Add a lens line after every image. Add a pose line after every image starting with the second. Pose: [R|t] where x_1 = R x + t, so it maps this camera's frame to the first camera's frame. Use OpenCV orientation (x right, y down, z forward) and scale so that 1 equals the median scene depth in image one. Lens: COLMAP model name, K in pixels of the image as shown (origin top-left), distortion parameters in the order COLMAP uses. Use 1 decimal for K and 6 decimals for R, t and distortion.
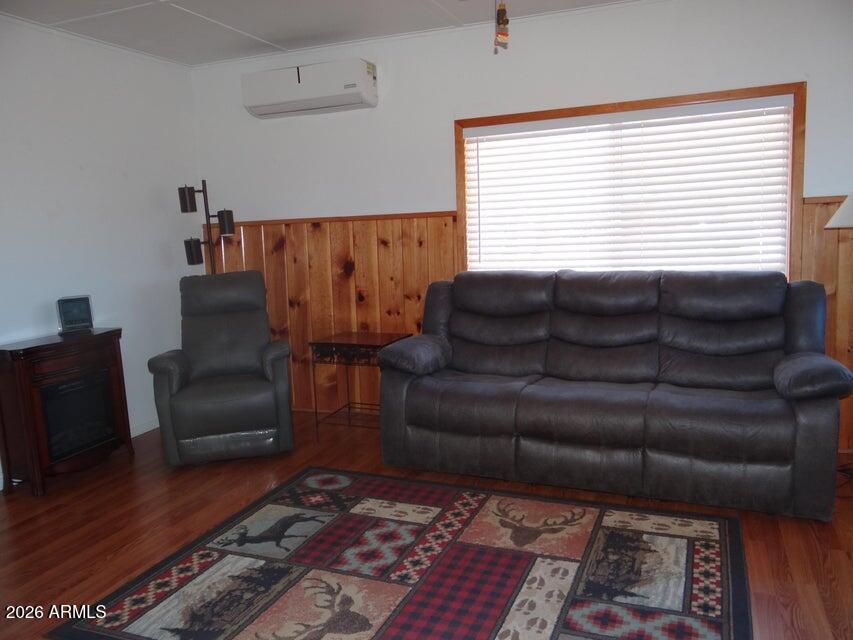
lens RADIAL K [[676.9, 0, 424.9], [0, 676.9, 316.6], [0, 0, 1]] dist [0.000335, 0.002223]
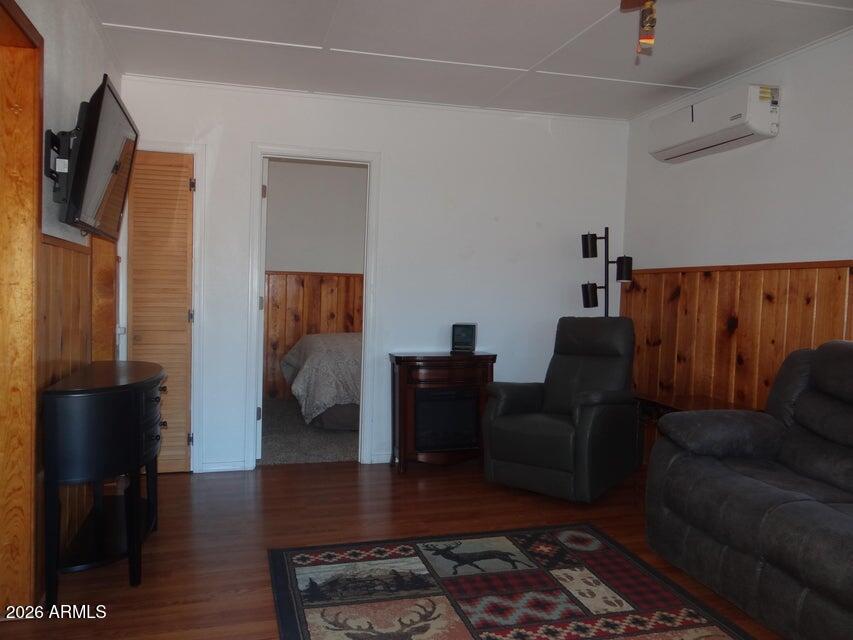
lens RADIAL K [[676.9, 0, 424.9], [0, 676.9, 316.6], [0, 0, 1]] dist [0.000335, 0.002223]
pose [[0.604929, 0.083665, -0.791872, 0.450859], [-0.146914, 0.989119, -0.007726, -0.024350], [0.782609, 0.121010, 0.610639, 0.227764]]
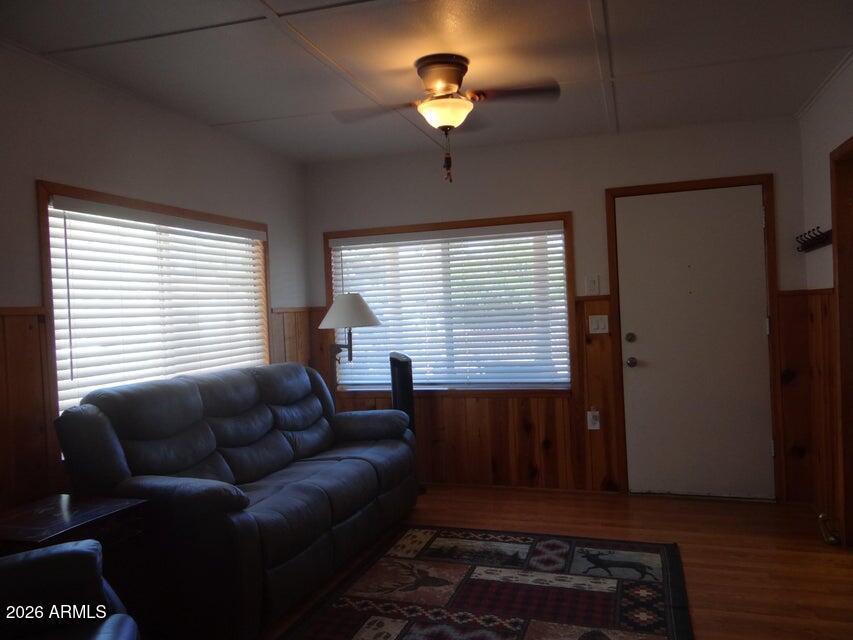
lens RADIAL K [[676.9, 0, 424.9], [0, 676.9, 316.6], [0, 0, 1]] dist [0.000335, 0.002223]
pose [[-0.070859, 0.030383, 0.997024, -0.850689], [0.162974, 0.986457, -0.018478, -0.090020], [-0.984083, 0.161179, -0.074851, 0.846734]]
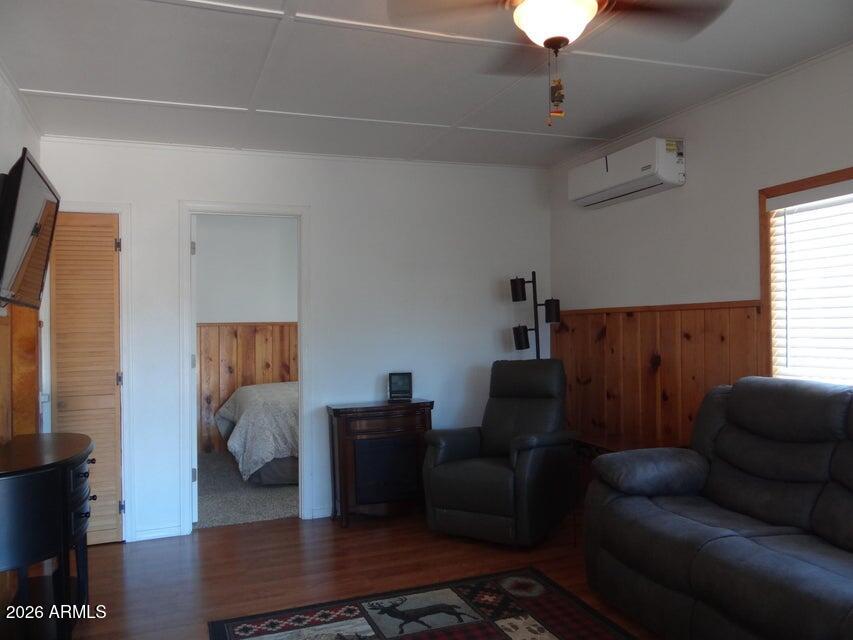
lens RADIAL K [[676.9, 0, 424.9], [0, 676.9, 316.6], [0, 0, 1]] dist [0.000335, 0.002223]
pose [[0.678325, 0.016417, -0.734578, 0.462842], [-0.099797, 0.992544, -0.069972, -0.052680], [0.727953, 0.120772, 0.674906, 0.217952]]
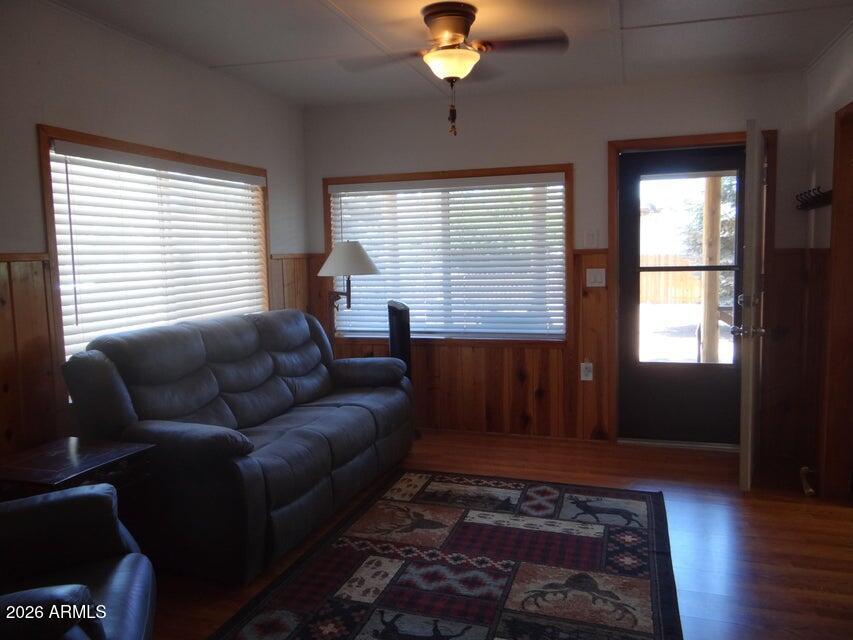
lens RADIAL K [[676.9, 0, 424.9], [0, 676.9, 316.6], [0, 0, 1]] dist [0.000335, 0.002223]
pose [[-0.080278, -0.055707, 0.995215, -0.863115], [0.141723, 0.987656, 0.066716, -0.106374], [-0.986646, 0.146401, -0.071392, 0.855555]]
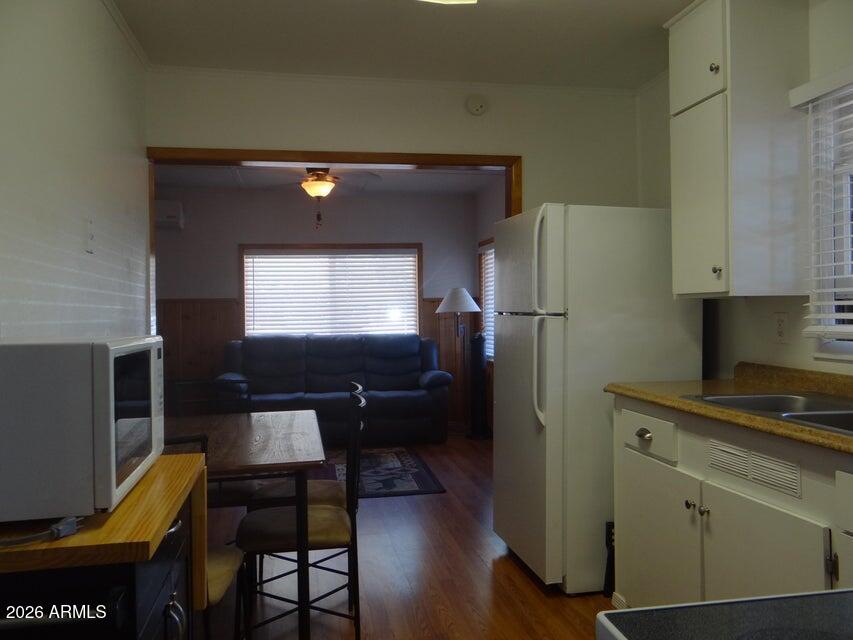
lens RADIAL K [[674.5, 0, 422.8], [0, 674.5, 320.9], [0, 0, 1]] dist [-0.011029, -0.007449]
pose [[0.839911, 0.016737, 0.542466, -0.583740], [0.050515, 0.992774, -0.108845, 0.120664], [-0.540368, 0.118823, 0.832997, -0.736635]]
